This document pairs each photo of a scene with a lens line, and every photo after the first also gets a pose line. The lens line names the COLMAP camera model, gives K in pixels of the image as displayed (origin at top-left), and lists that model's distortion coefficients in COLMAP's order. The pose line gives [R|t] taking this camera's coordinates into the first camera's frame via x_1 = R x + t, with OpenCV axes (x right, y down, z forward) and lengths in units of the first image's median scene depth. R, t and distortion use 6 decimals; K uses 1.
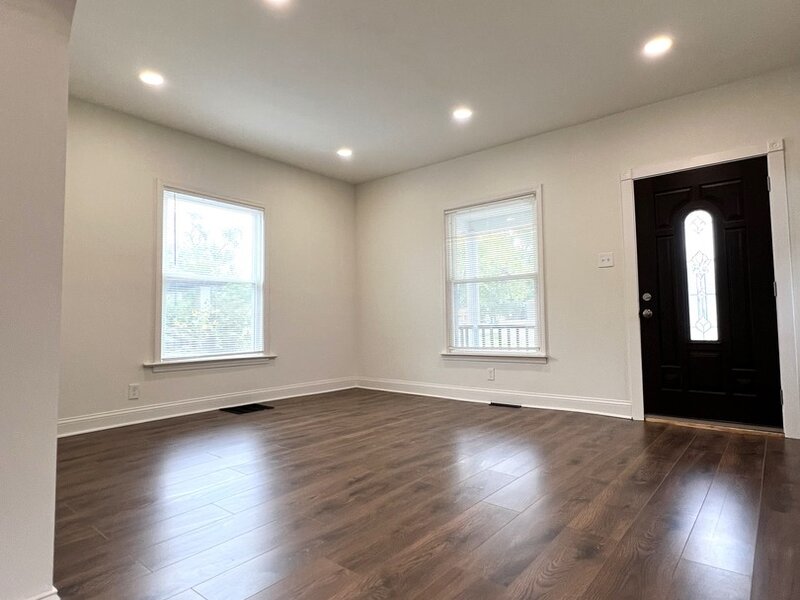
lens RADIAL K [[436.0, 0, 400.7], [0, 436.0, 299.1], [0, 0, 1]] dist [-0.000669, -0.000039]
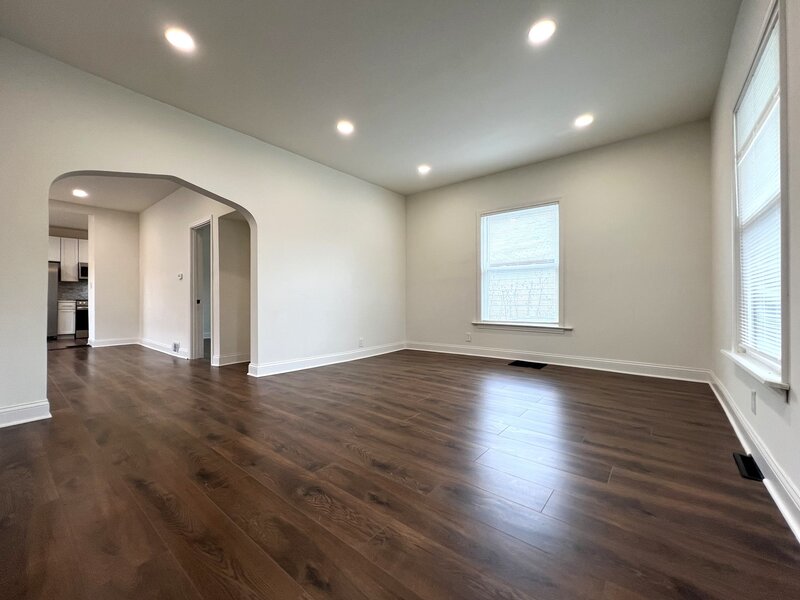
lens RADIAL K [[318.8, 0, 400.4], [0, 318.8, 299.0], [0, 0, 1]] dist [0.000985, 0.000036]
pose [[0.040042, 0.010110, -0.999147, 0.560236], [0.053415, 0.998497, 0.012244, 0.021715], [0.997769, -0.053860, 0.039442, 0.563064]]
